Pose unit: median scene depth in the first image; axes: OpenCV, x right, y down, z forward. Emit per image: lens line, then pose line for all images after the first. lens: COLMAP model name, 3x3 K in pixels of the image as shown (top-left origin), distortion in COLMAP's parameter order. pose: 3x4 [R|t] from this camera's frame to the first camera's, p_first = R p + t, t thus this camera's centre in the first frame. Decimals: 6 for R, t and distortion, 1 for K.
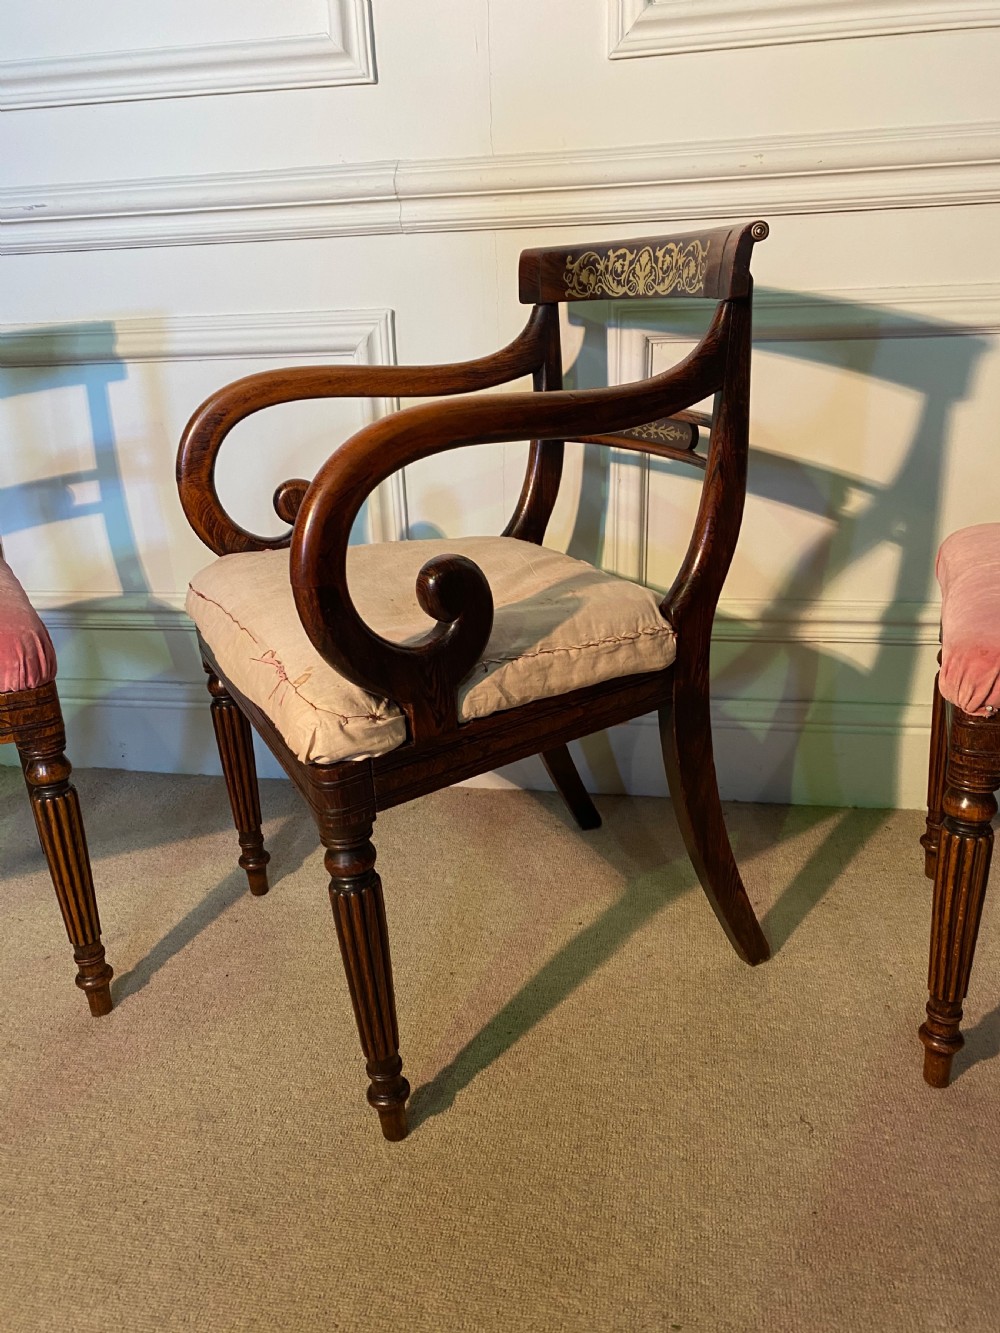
lens RADIAL K [[1050.1, 0, 493.0], [0, 1050.1, 661.6], [0, 0, 1]] dist [0.041514, -0.053711]
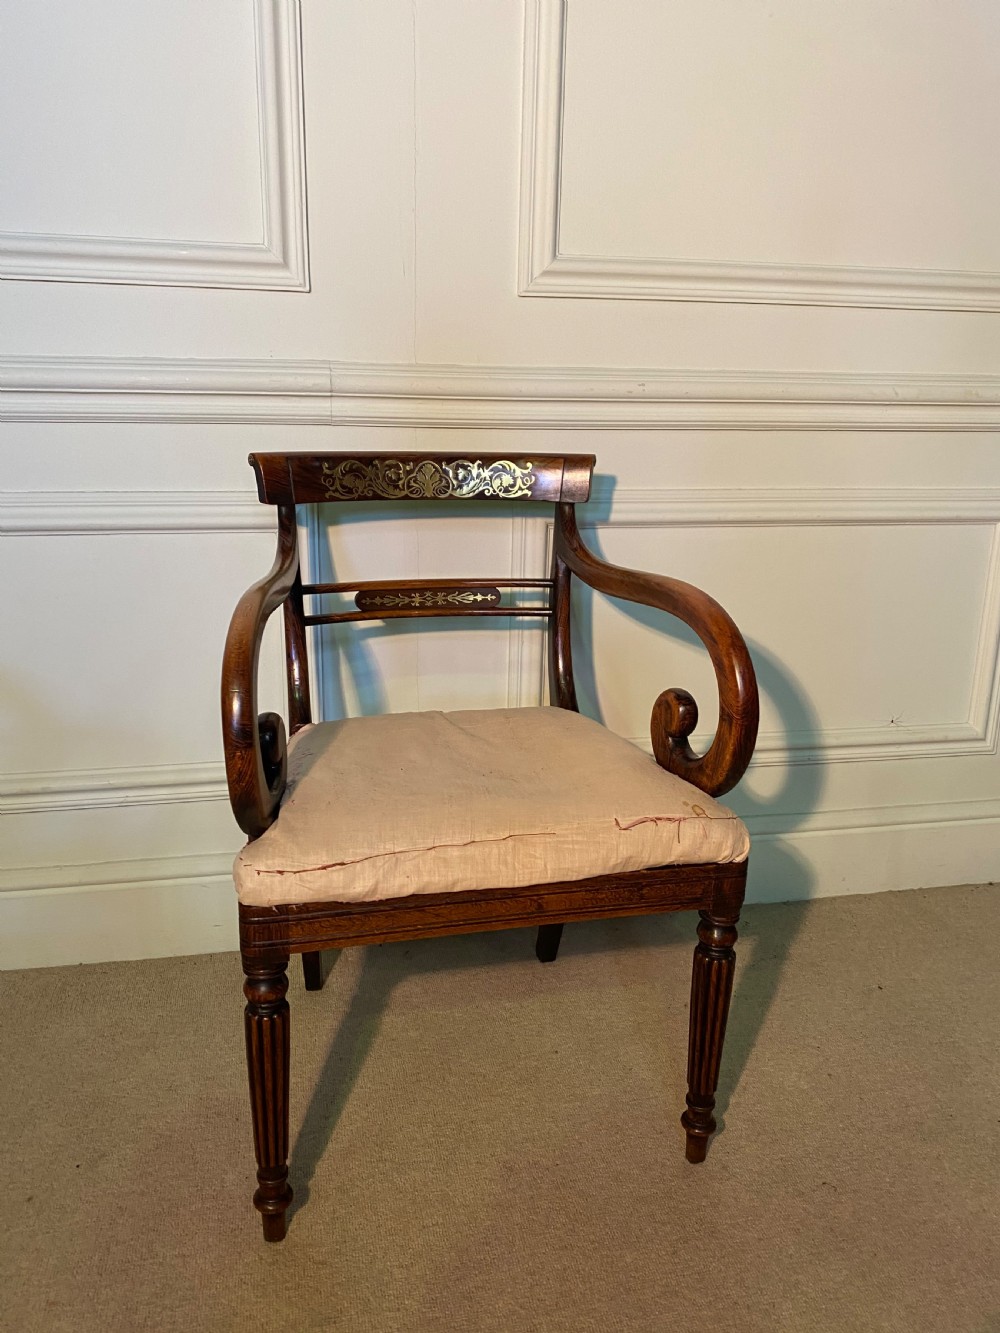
lens RADIAL K [[1050.1, 0, 519.1], [0, 1050.1, 647.5], [0, 0, 1]] dist [0.041514, -0.053711]
pose [[0.905627, -0.048917, 0.421244, -0.387546], [0.091890, 0.992361, -0.082315, -0.099675], [-0.413999, 0.113255, 0.903204, 0.011645]]
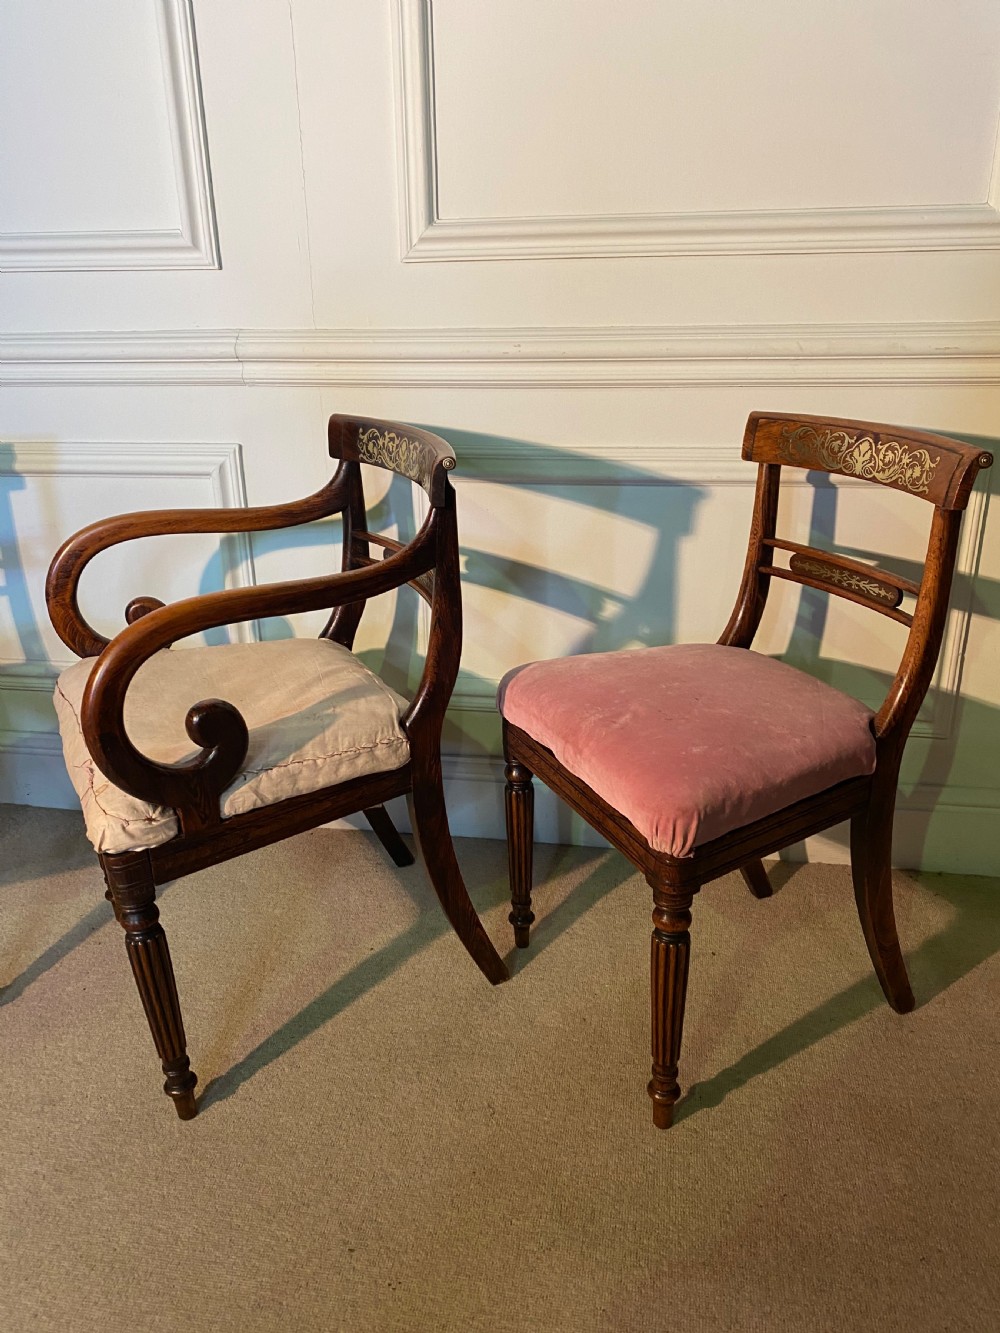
lens RADIAL K [[1050.1, 0, 496.0], [0, 1050.1, 658.1], [0, 0, 1]] dist [0.041514, -0.053711]
pose [[0.999717, 0.014068, 0.019176, 0.209164], [-0.014388, 0.999758, 0.016662, -0.126875], [-0.018937, -0.016934, 0.999677, -0.268333]]
